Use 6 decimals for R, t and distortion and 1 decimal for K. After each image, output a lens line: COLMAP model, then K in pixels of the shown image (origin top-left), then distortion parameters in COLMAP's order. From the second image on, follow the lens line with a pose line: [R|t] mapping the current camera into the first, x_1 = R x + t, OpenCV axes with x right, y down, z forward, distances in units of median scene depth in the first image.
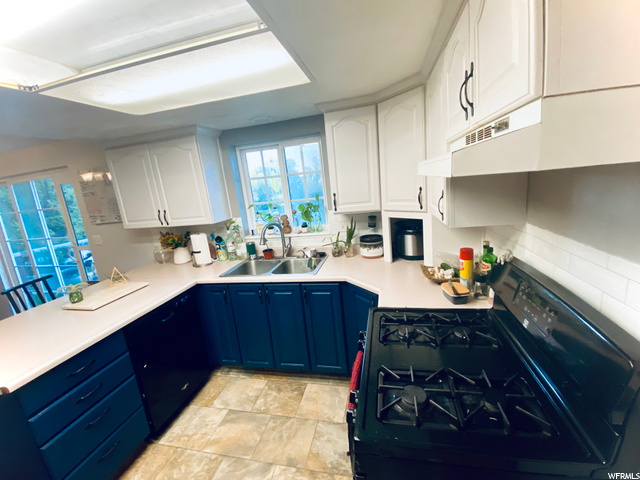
lens RADIAL K [[263.0, 0, 320.0], [0, 263.0, 240.0], [0, 0, 1]] dist [0.002003, -0.011294]
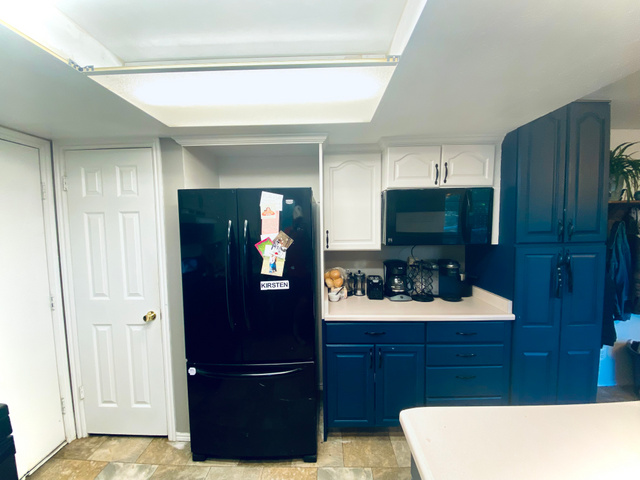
lens RADIAL K [[263.0, 0, 320.0], [0, 263.0, 240.0], [0, 0, 1]] dist [0.002003, -0.011294]
pose [[0.974078, 0.065742, 0.216450, -0.423488], [-0.033420, 0.988161, -0.149734, 0.020371], [-0.223731, 0.138619, 0.964743, 0.107777]]
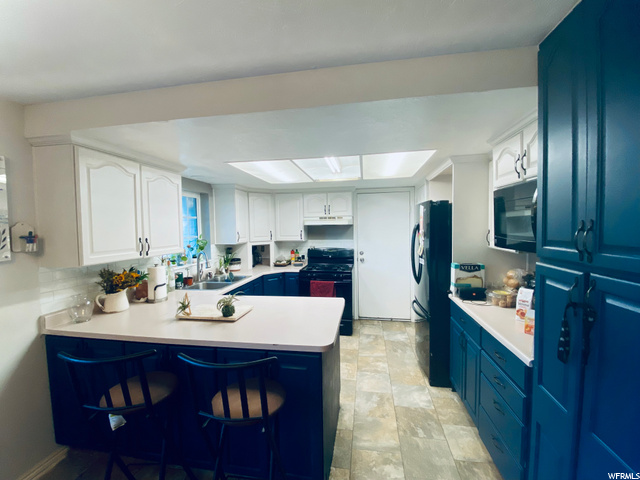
lens RADIAL K [[263.0, 0, 320.0], [0, 263.0, 240.0], [0, 0, 1]] dist [0.002003, -0.011294]
pose [[-0.056346, 0.045163, 0.997389, -1.775730], [0.221634, 0.974617, -0.031611, 0.055834], [-0.973501, 0.219275, -0.064926, 0.590964]]
